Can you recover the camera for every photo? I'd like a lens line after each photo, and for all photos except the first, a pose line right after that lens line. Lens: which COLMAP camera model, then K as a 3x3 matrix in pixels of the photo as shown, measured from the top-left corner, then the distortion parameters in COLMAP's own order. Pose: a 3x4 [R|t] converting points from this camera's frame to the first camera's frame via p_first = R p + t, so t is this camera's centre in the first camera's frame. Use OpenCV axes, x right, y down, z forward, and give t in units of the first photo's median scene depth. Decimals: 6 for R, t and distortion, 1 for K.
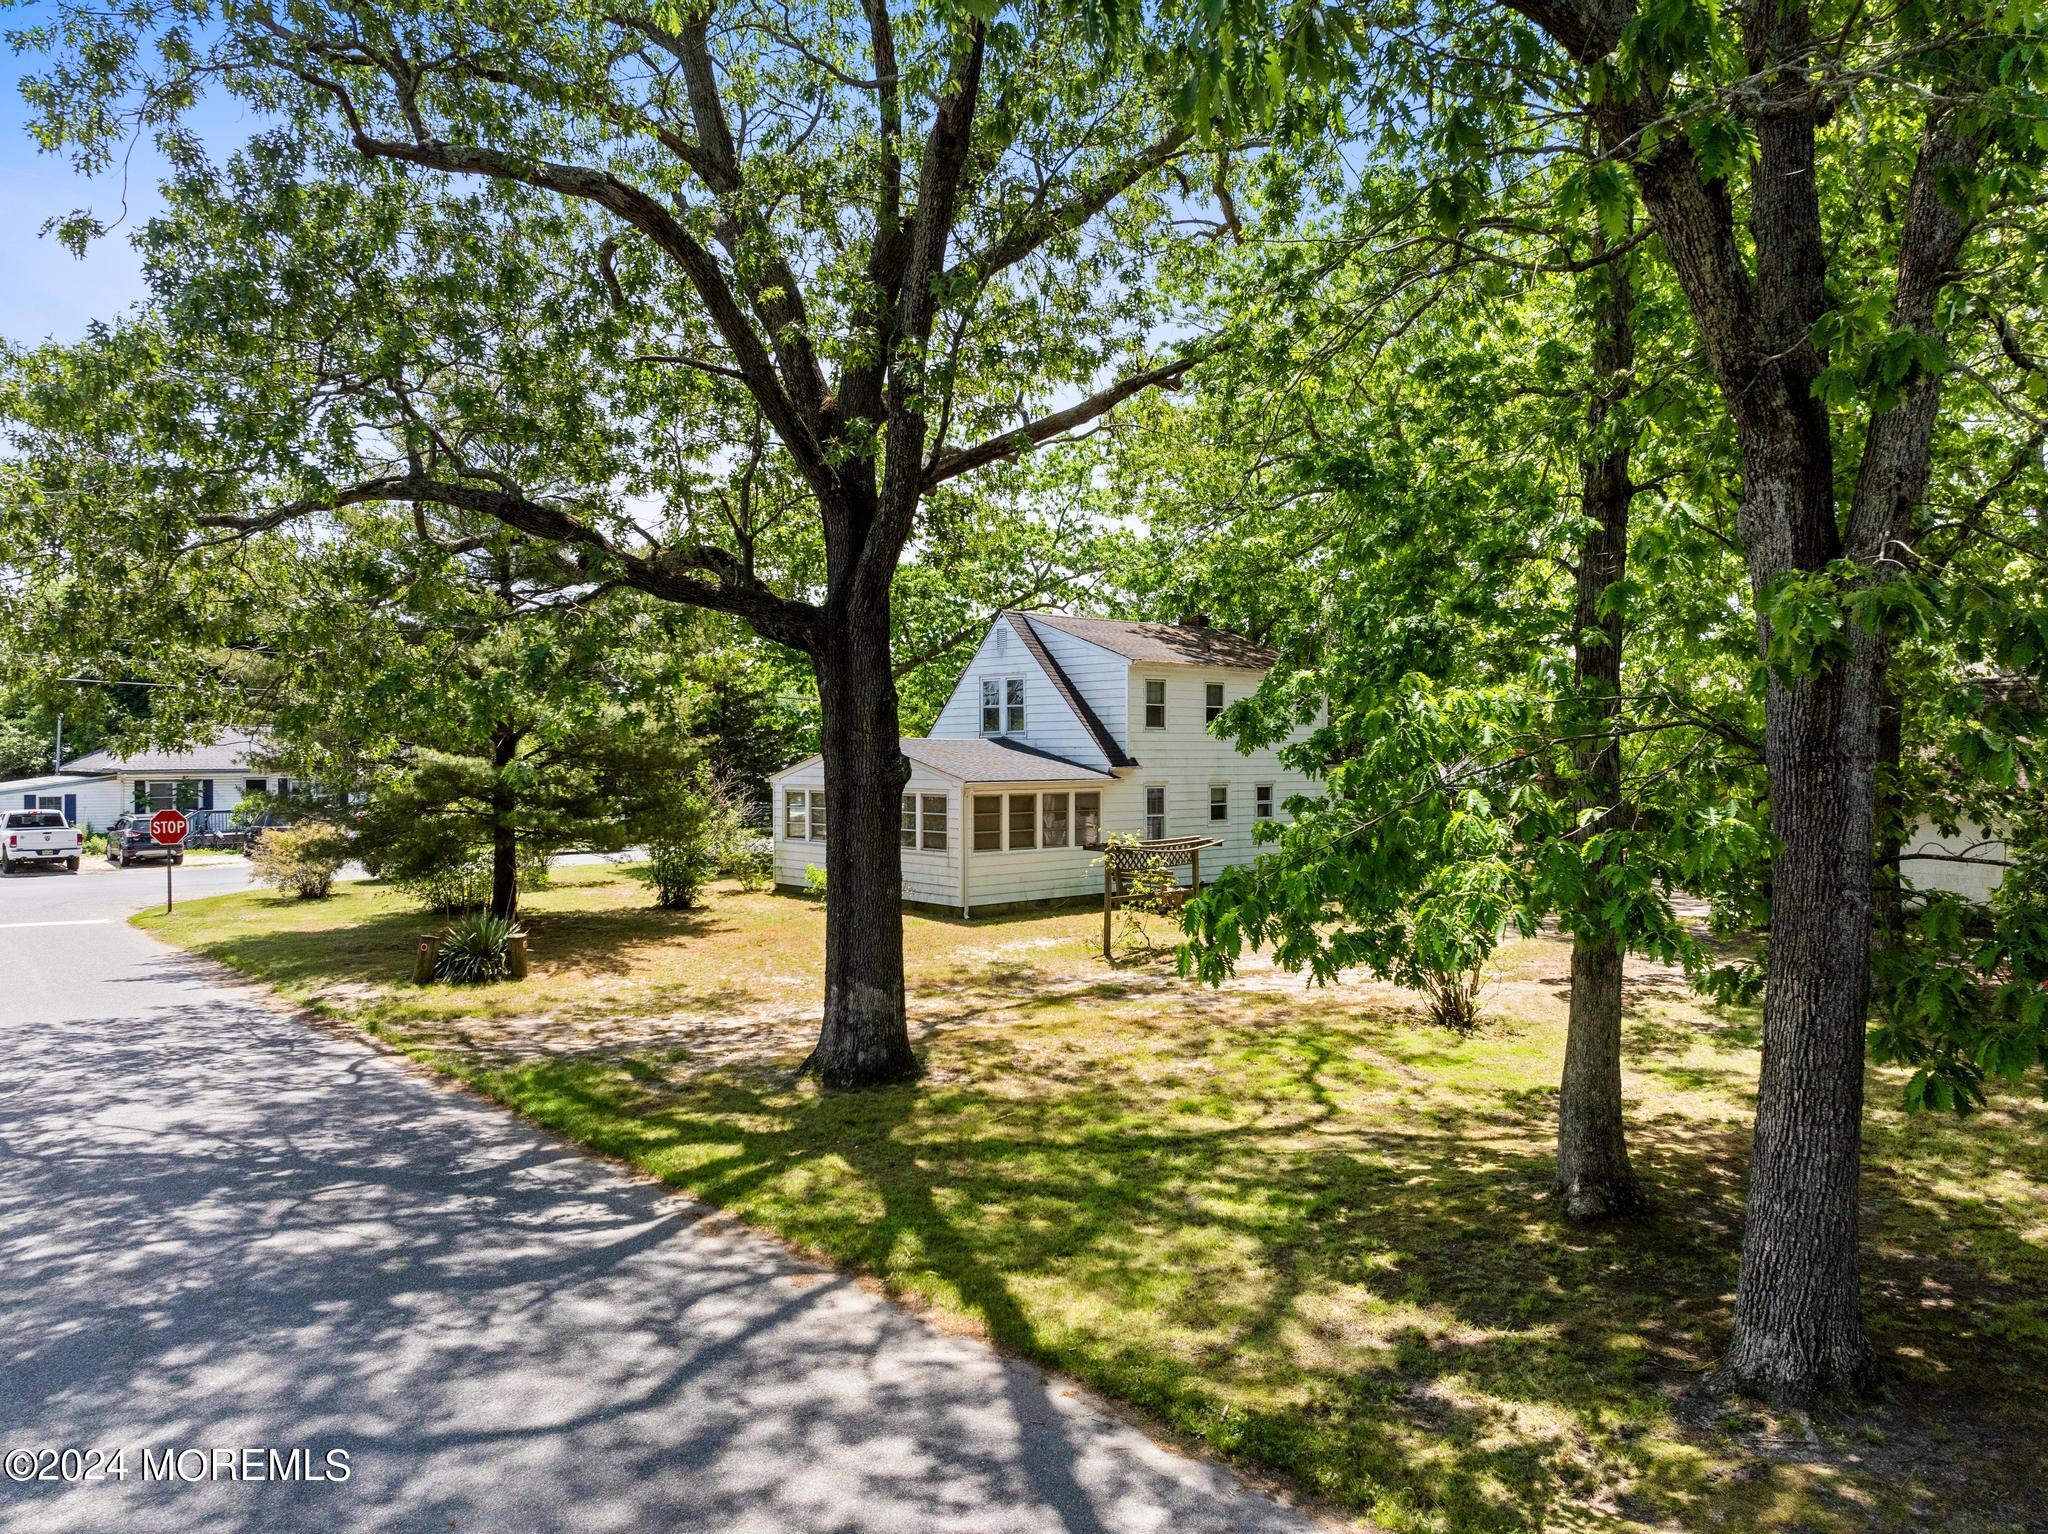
lens RADIAL K [[1452.1, 0, 1024.0], [0, 1452.1, 767.0], [0, 0, 1]] dist [-0.003108, -0.000778]
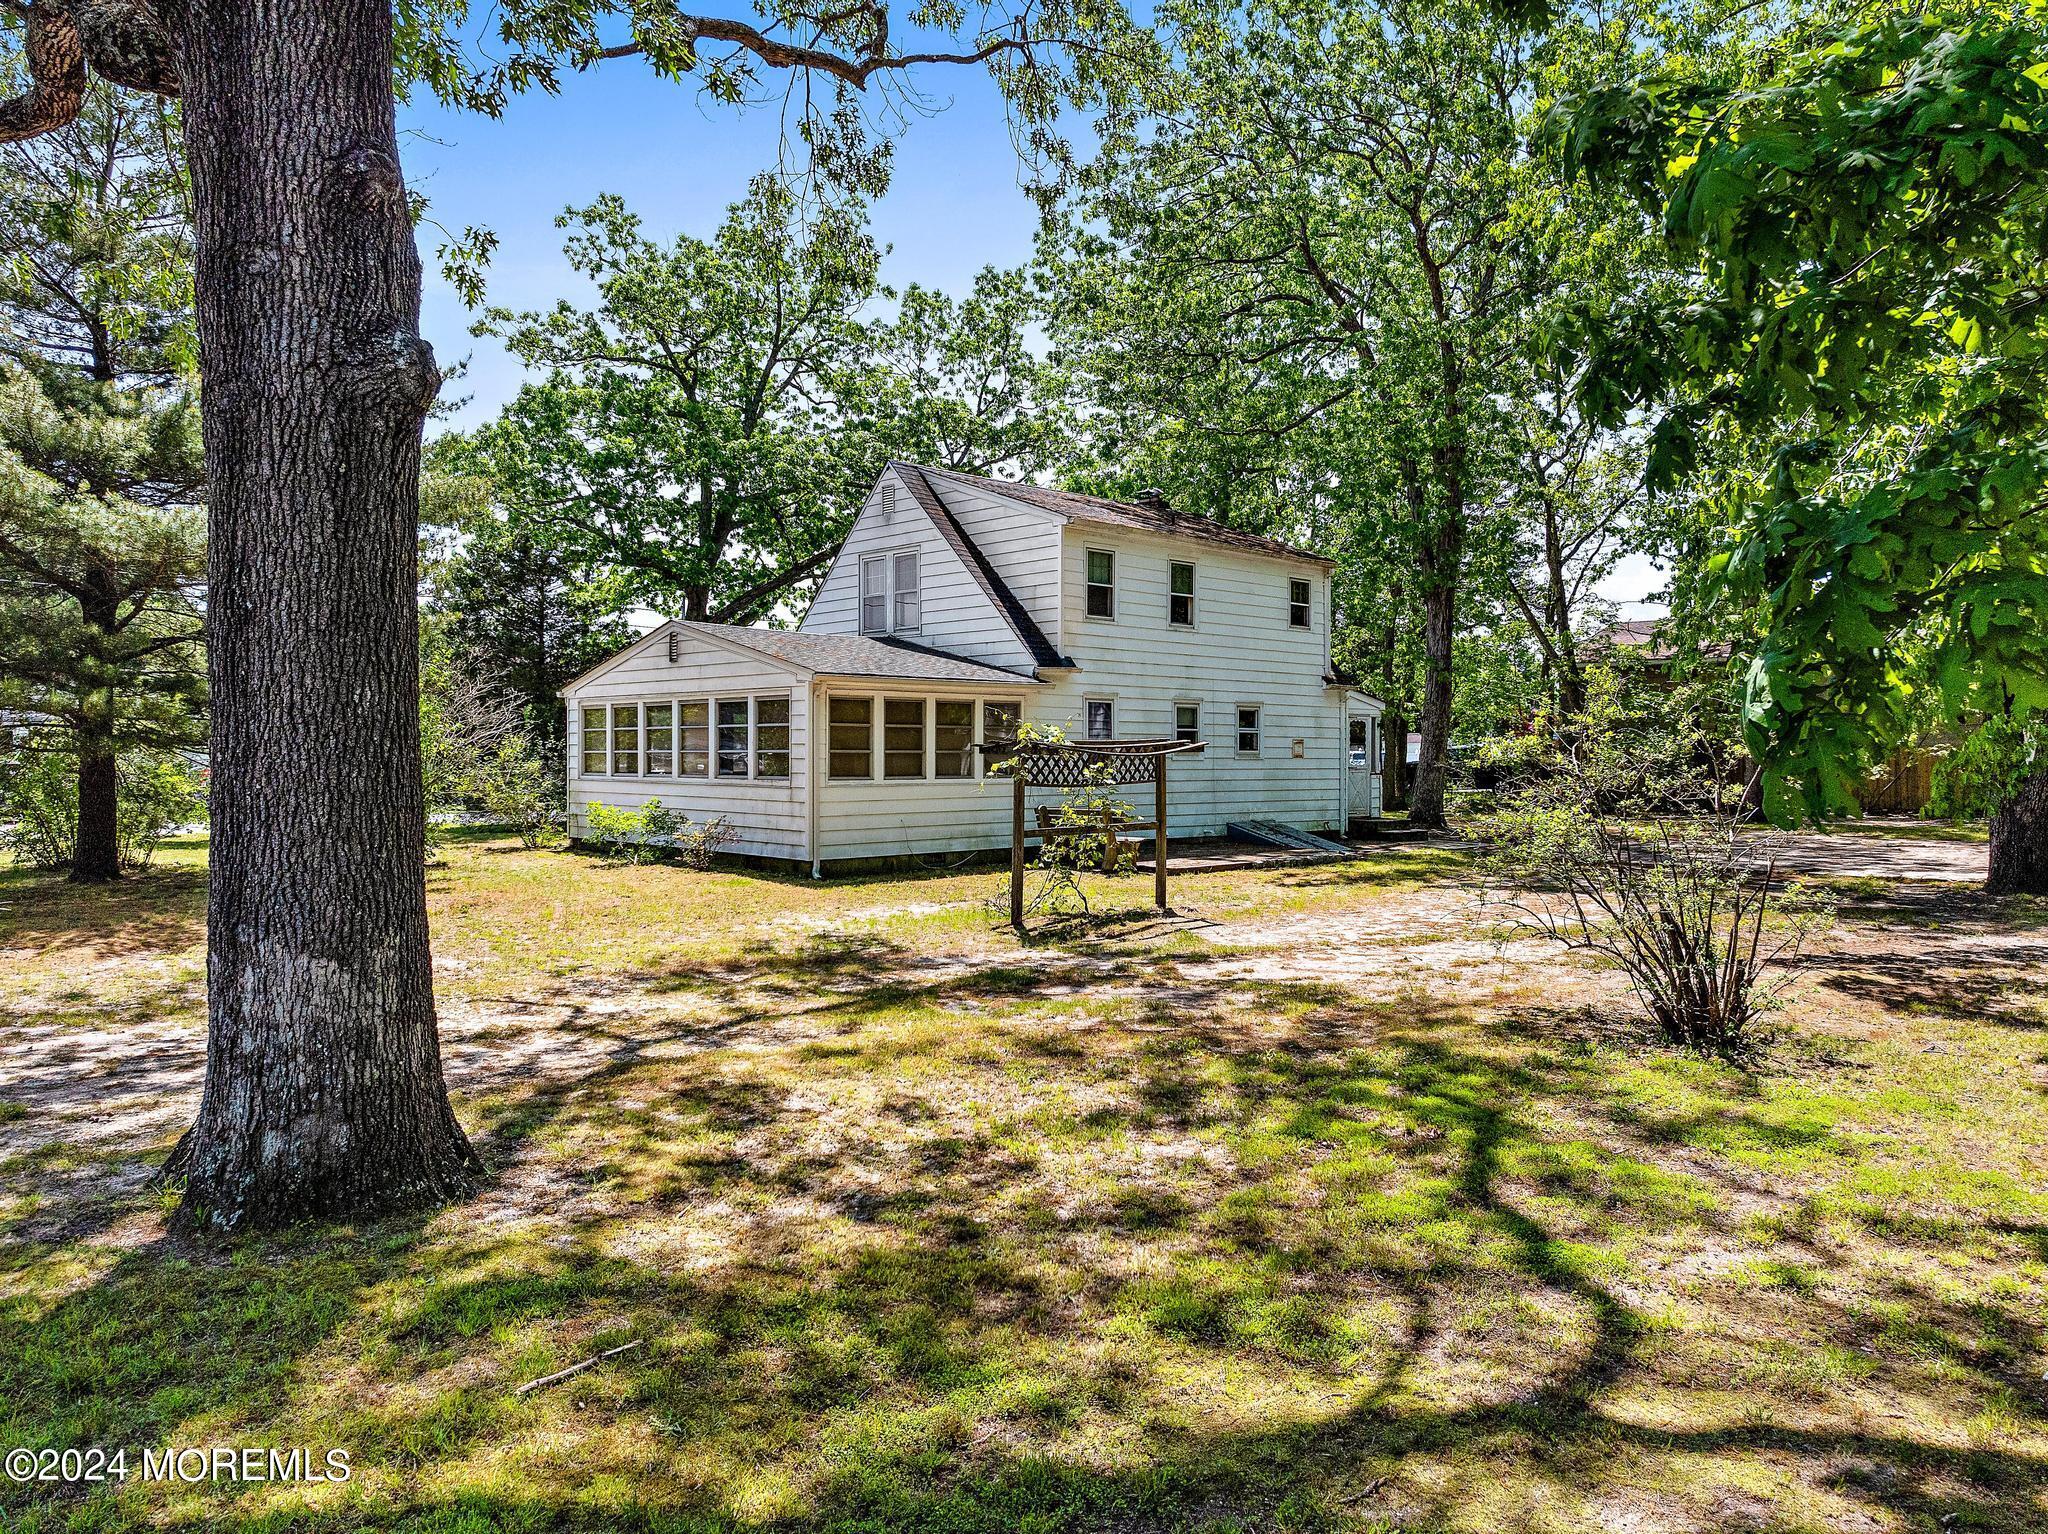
lens RADIAL K [[1452.1, 0, 1024.0], [0, 1452.1, 767.0], [0, 0, 1]] dist [-0.003108, -0.000778]
pose [[0.999343, 0.004623, 0.035957, 0.031189], [-0.004553, 0.999988, -0.002041, 0.053259], [-0.035966, 0.001876, 0.999351, 0.322693]]
